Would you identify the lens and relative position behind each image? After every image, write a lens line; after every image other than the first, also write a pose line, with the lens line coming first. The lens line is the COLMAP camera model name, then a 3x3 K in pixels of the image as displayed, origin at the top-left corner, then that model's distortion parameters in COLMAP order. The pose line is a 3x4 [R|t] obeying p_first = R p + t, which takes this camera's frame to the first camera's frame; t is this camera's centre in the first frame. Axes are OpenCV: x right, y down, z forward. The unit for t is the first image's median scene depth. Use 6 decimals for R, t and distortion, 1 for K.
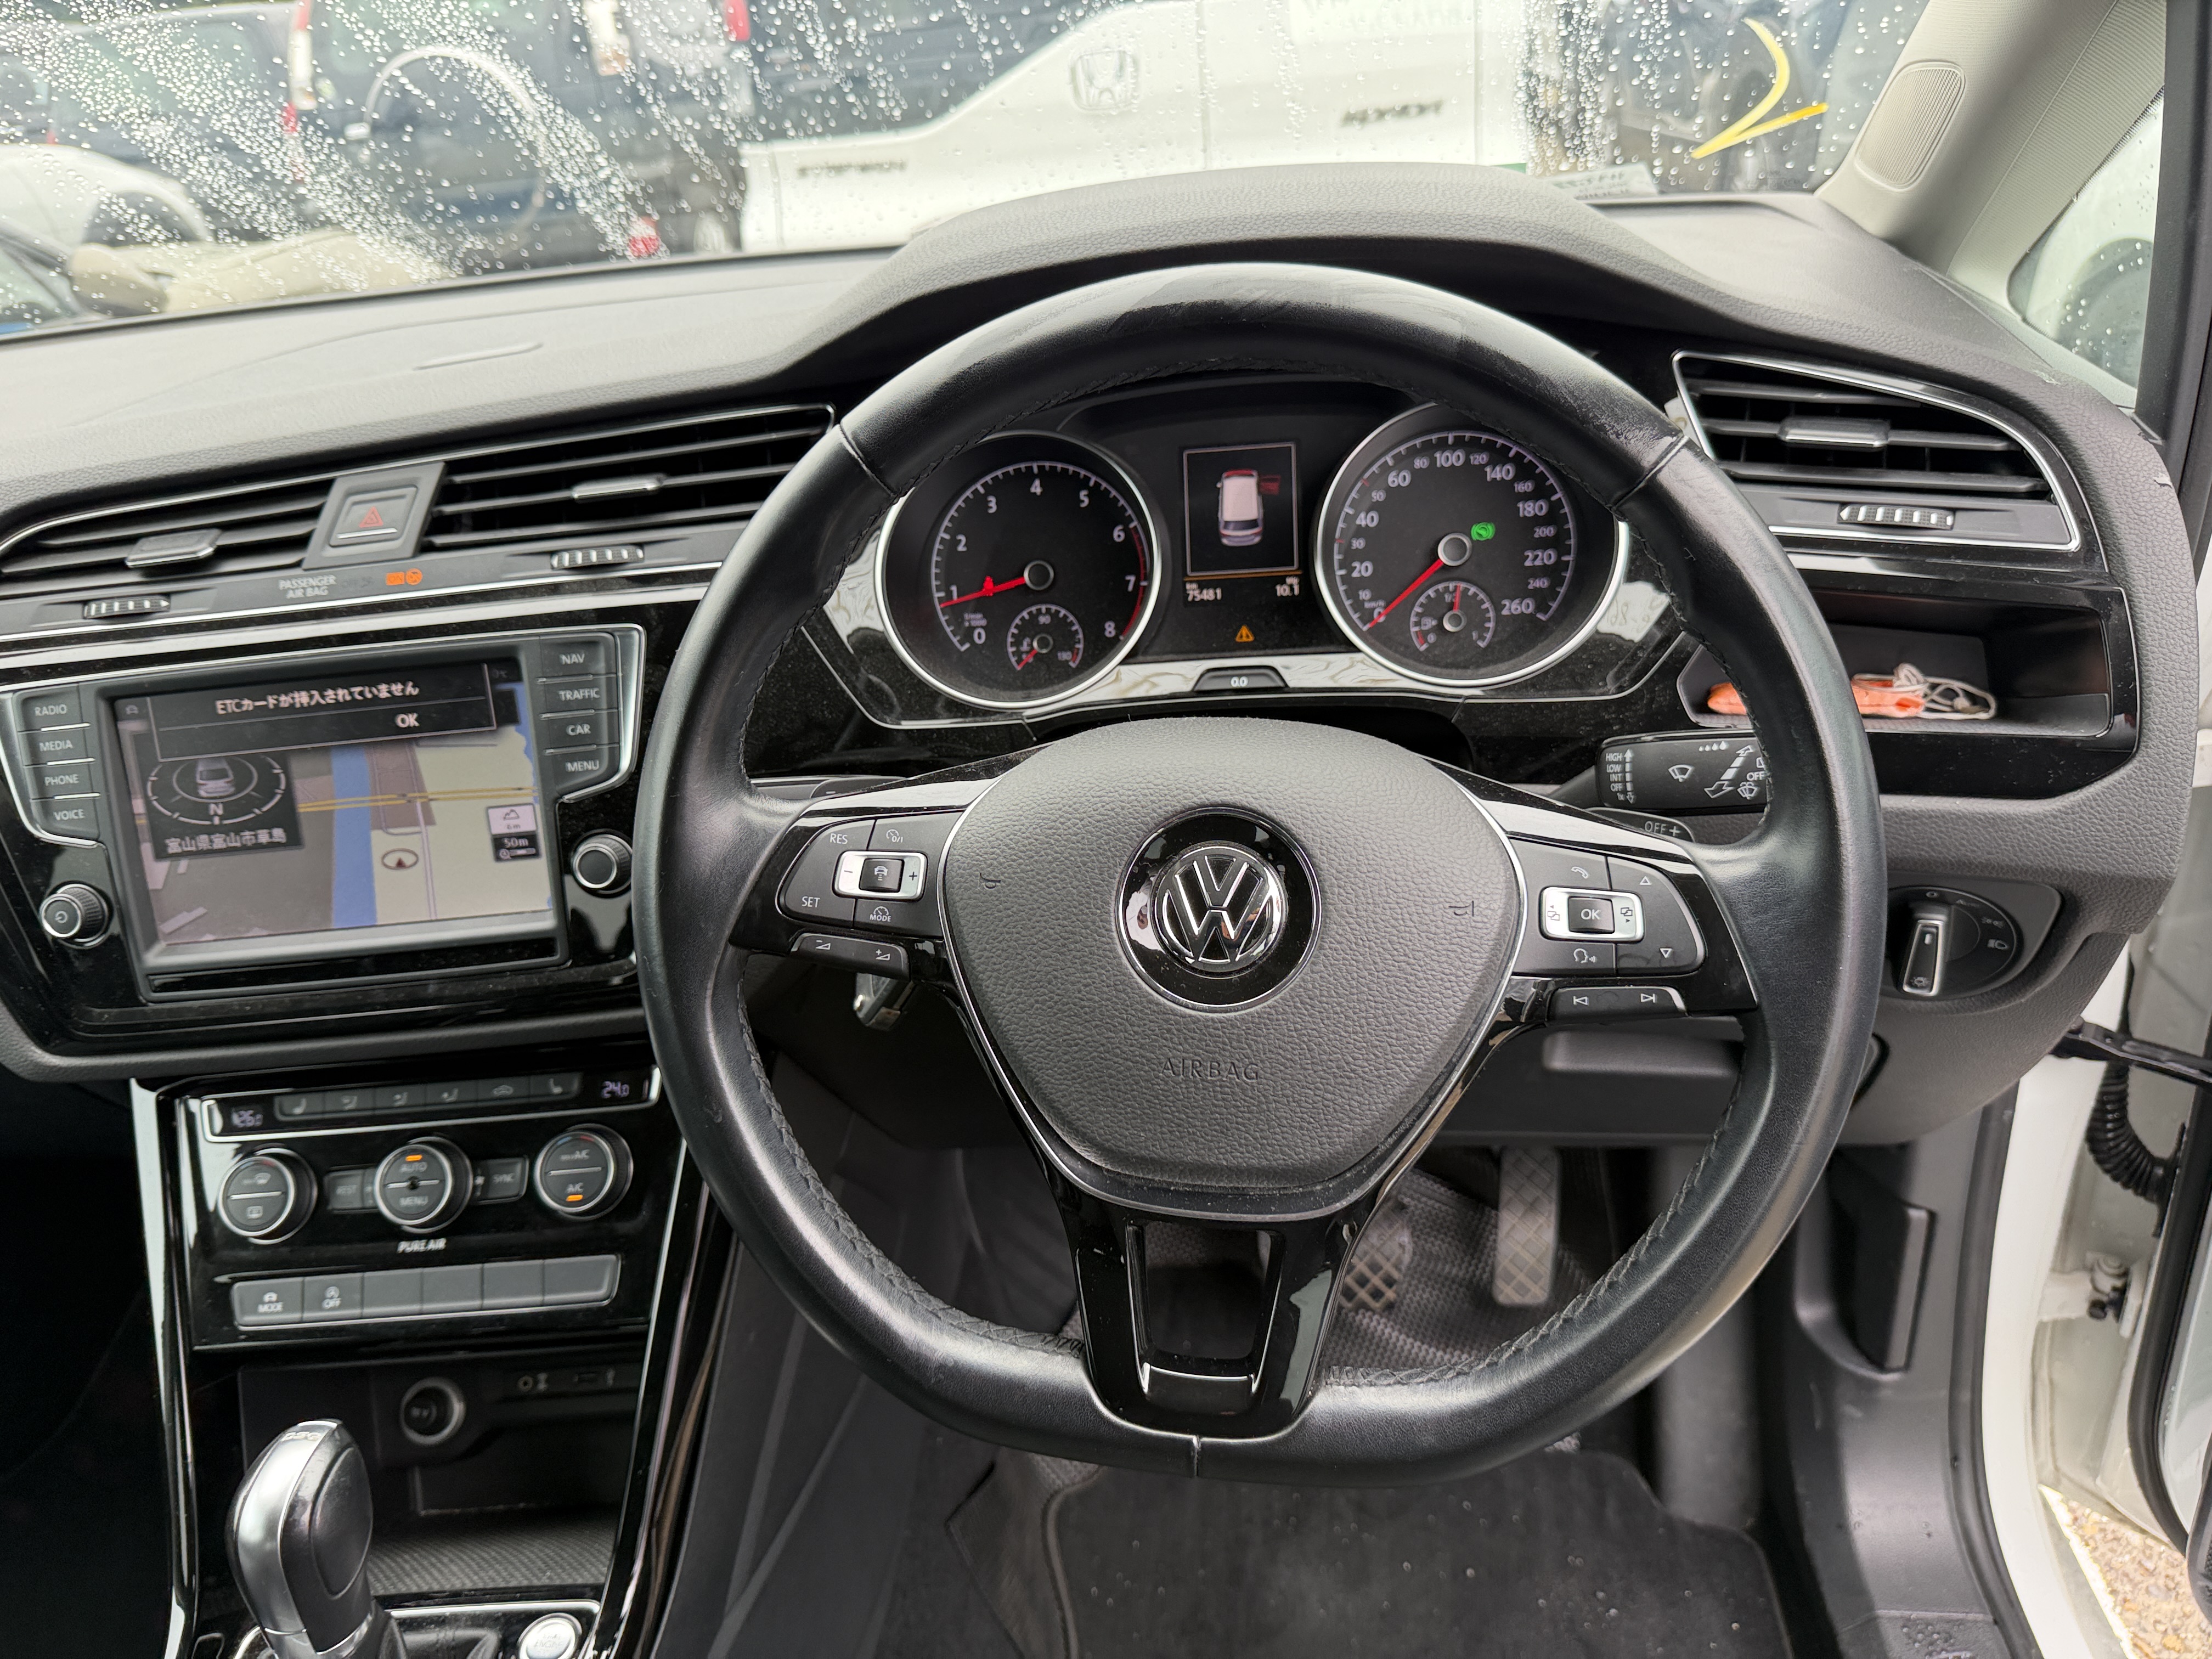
lens RADIAL K [[1556.6, 0, 1093.4], [0, 1556.6, 832.8], [0, 0, 1]] dist [0.068311, -0.131985]
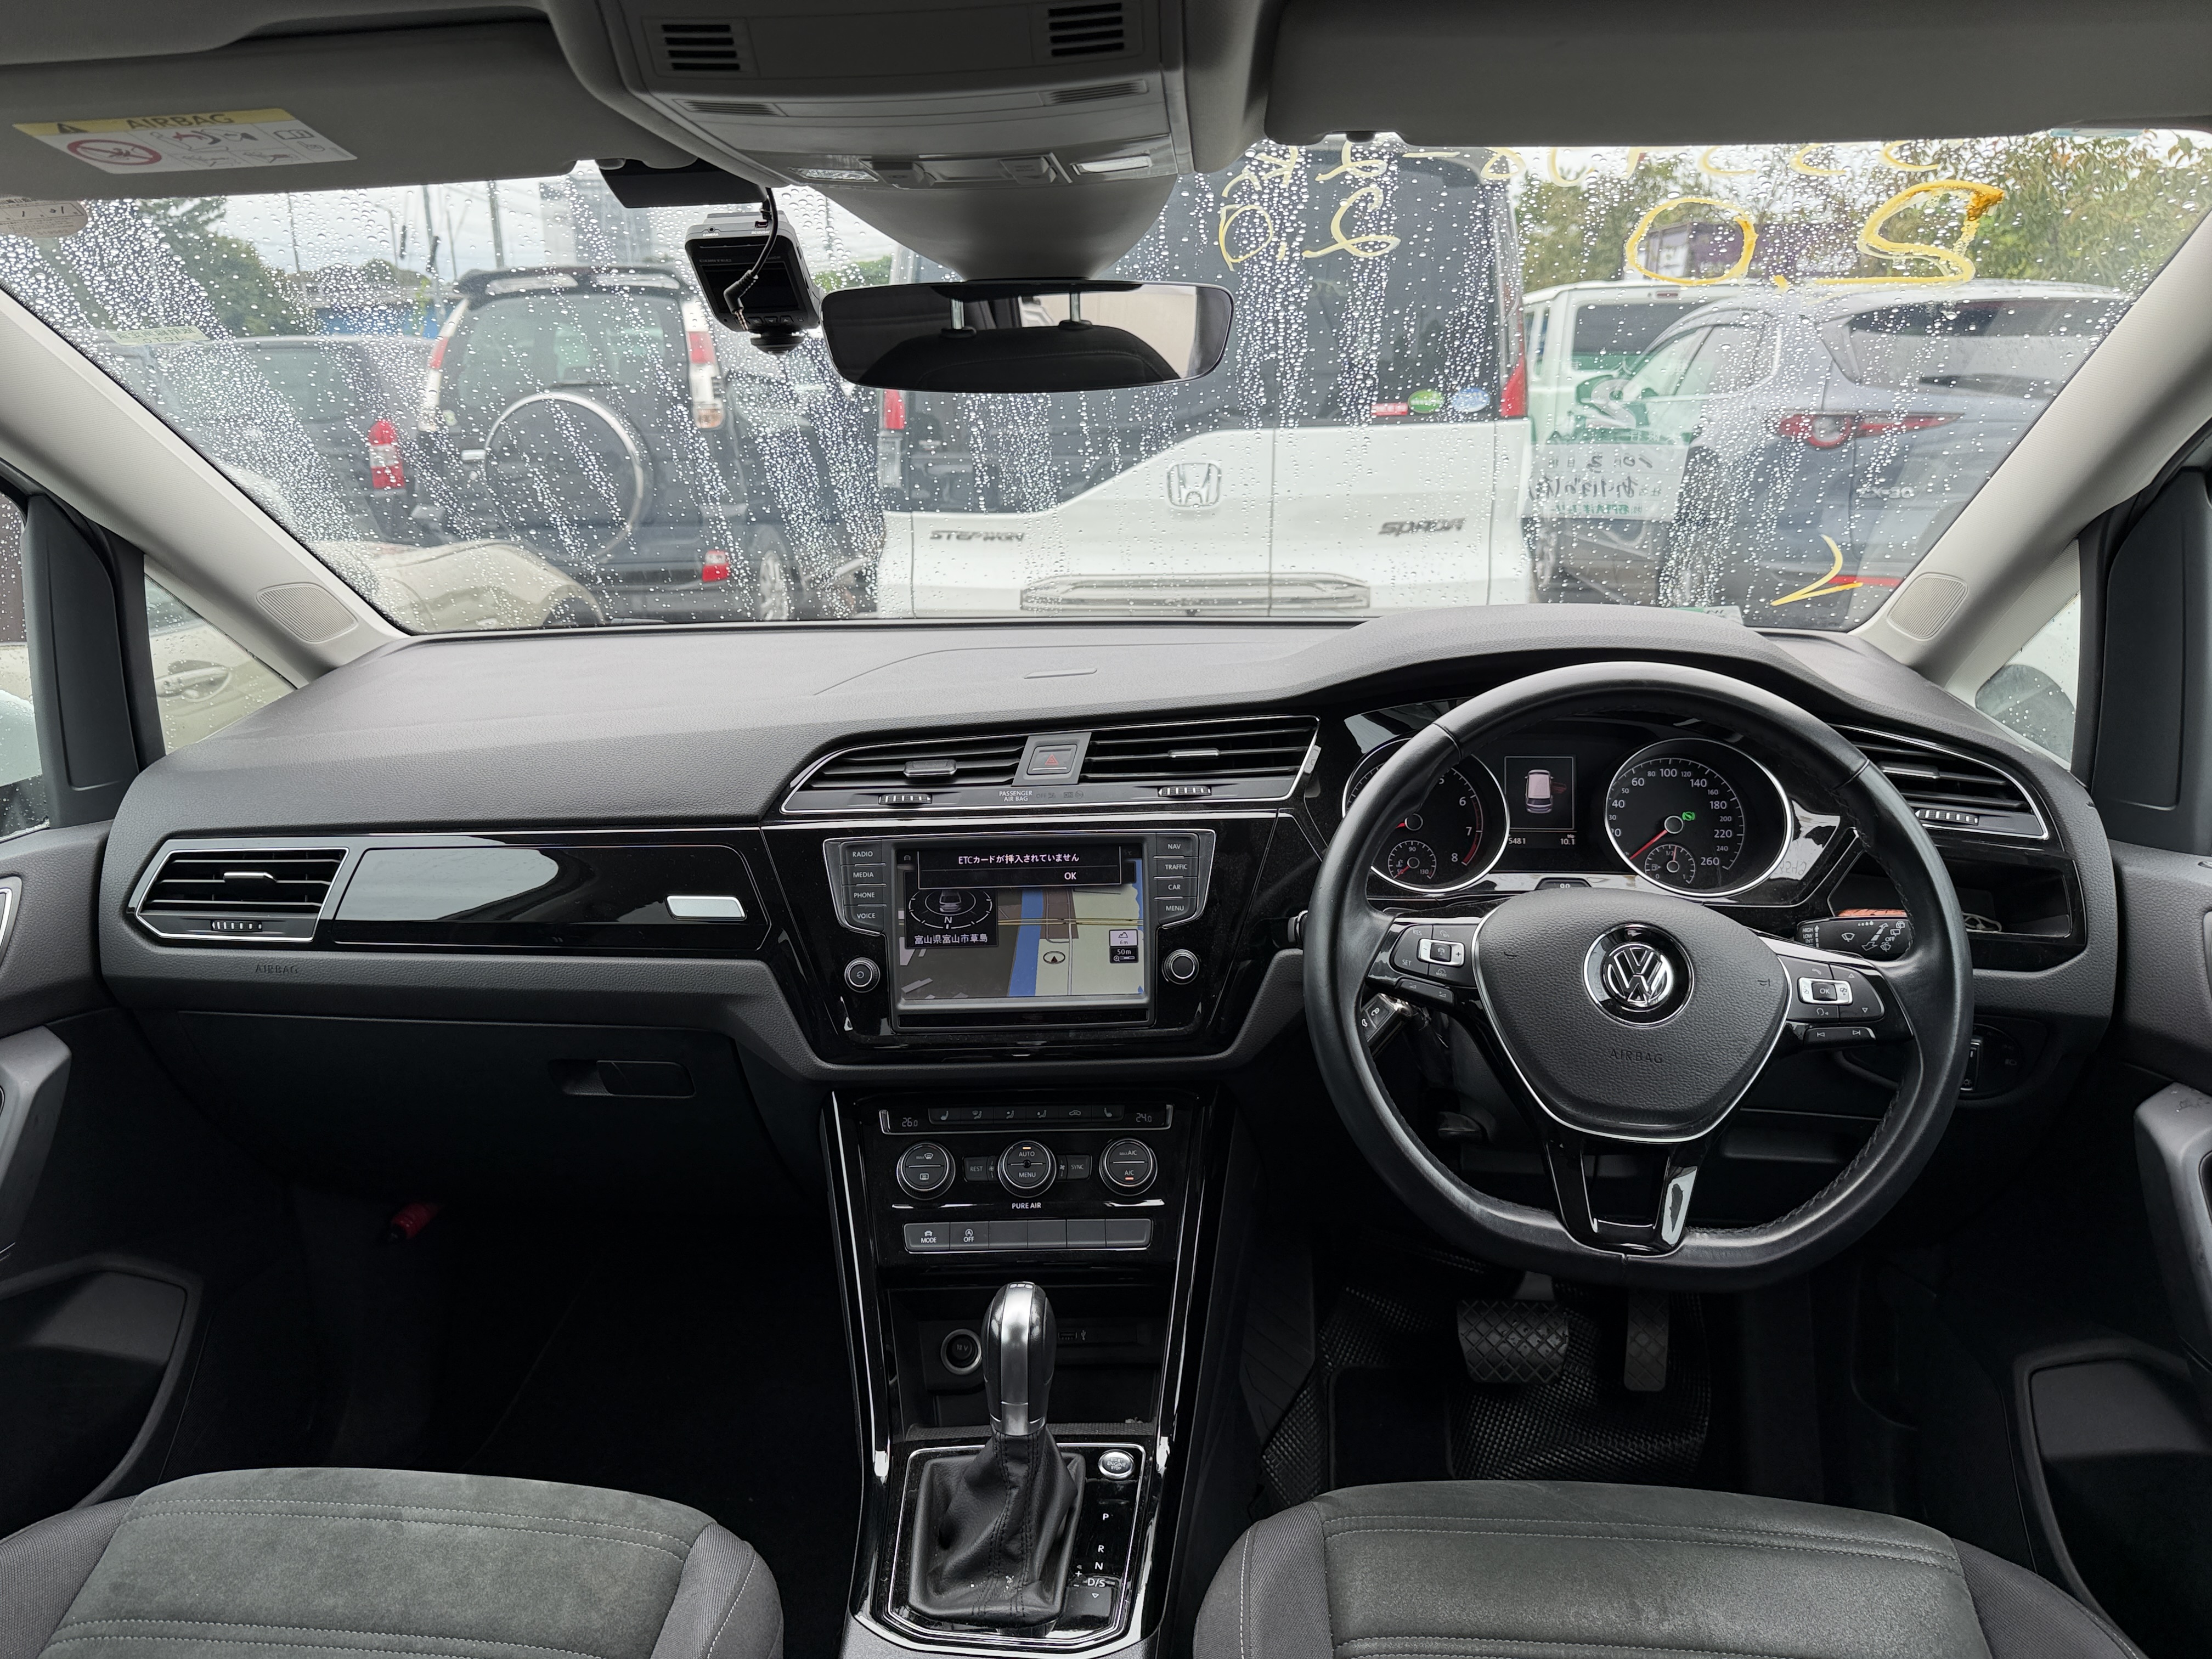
lens RADIAL K [[1549.0, 0, 1025.5], [0, 1549.0, 842.9], [0, 0, 1]] dist [0.072374, -0.136118]
pose [[0.997271, 0.073269, 0.009050, -0.495271], [-0.070020, 0.977576, -0.198604, 0.228700], [-0.023398, 0.197428, 0.980038, -0.652343]]
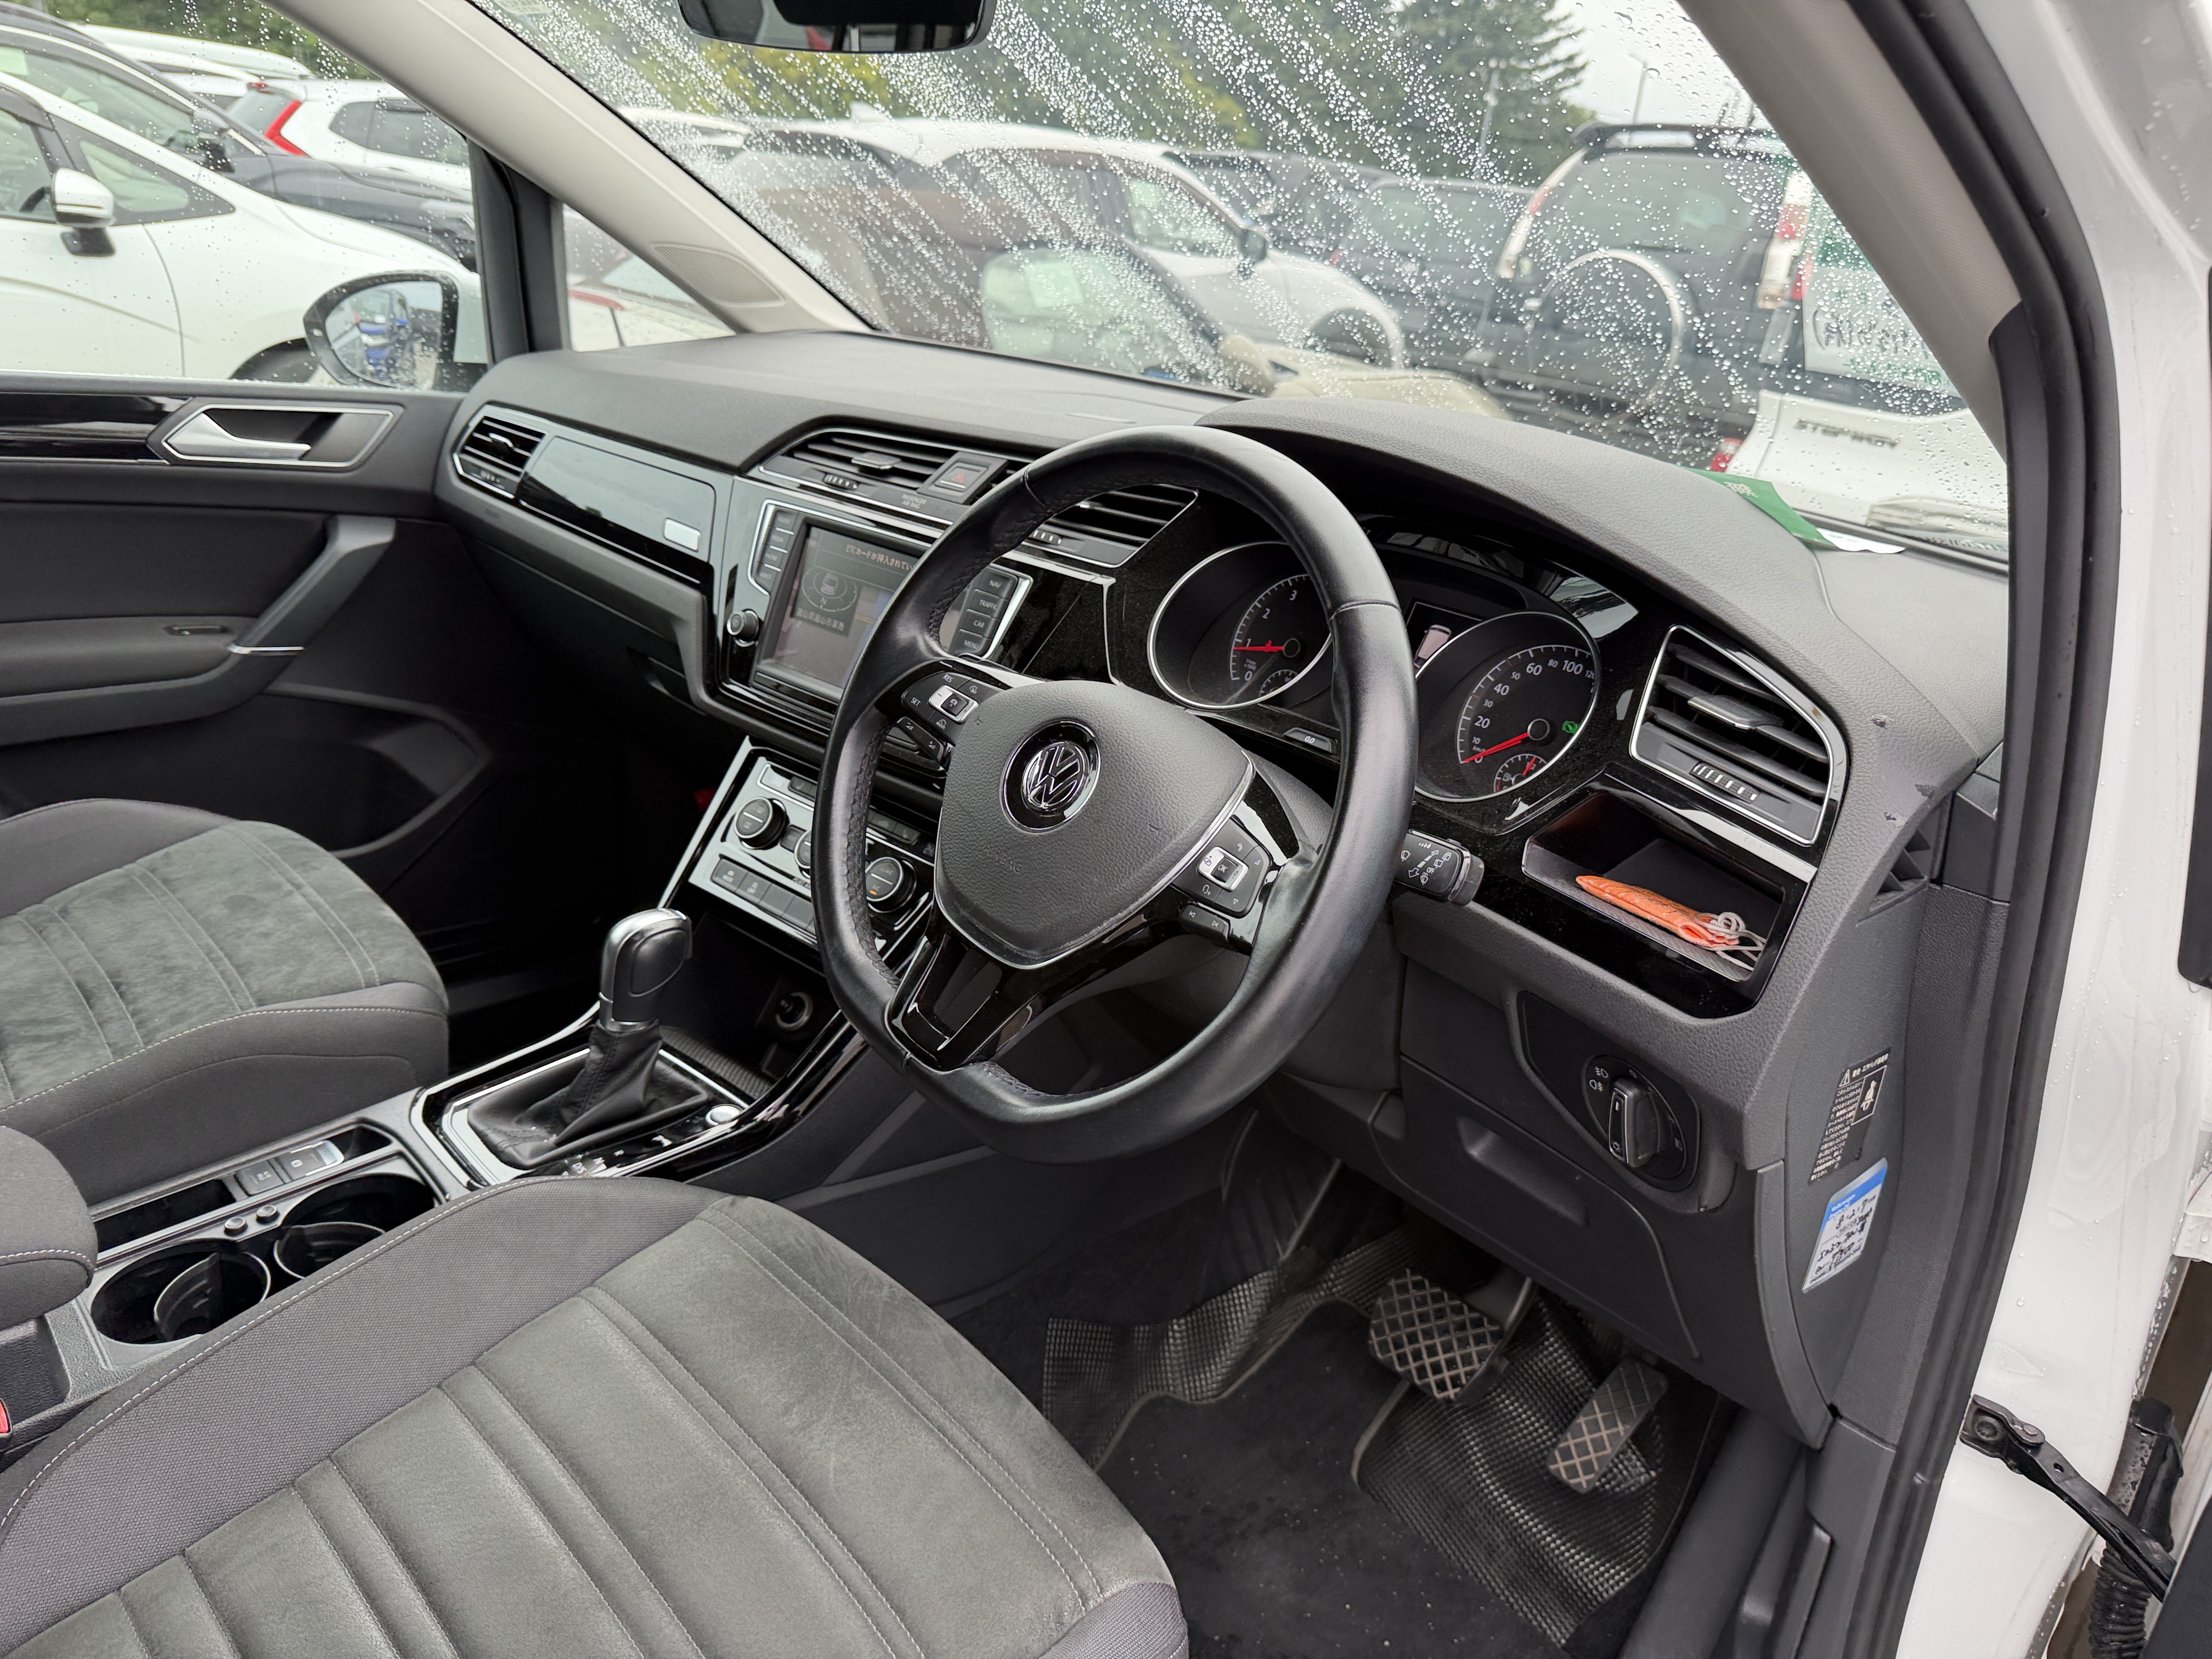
lens RADIAL K [[1529.6, 0, 1140.9], [0, 1529.6, 827.7], [0, 0, 1]] dist [0.082729, -0.121515]
pose [[0.750835, 0.393018, -0.530834, 0.718848], [-0.452025, 0.891761, 0.020877, 0.014475], [0.481582, 0.224275, 0.847219, -0.229469]]
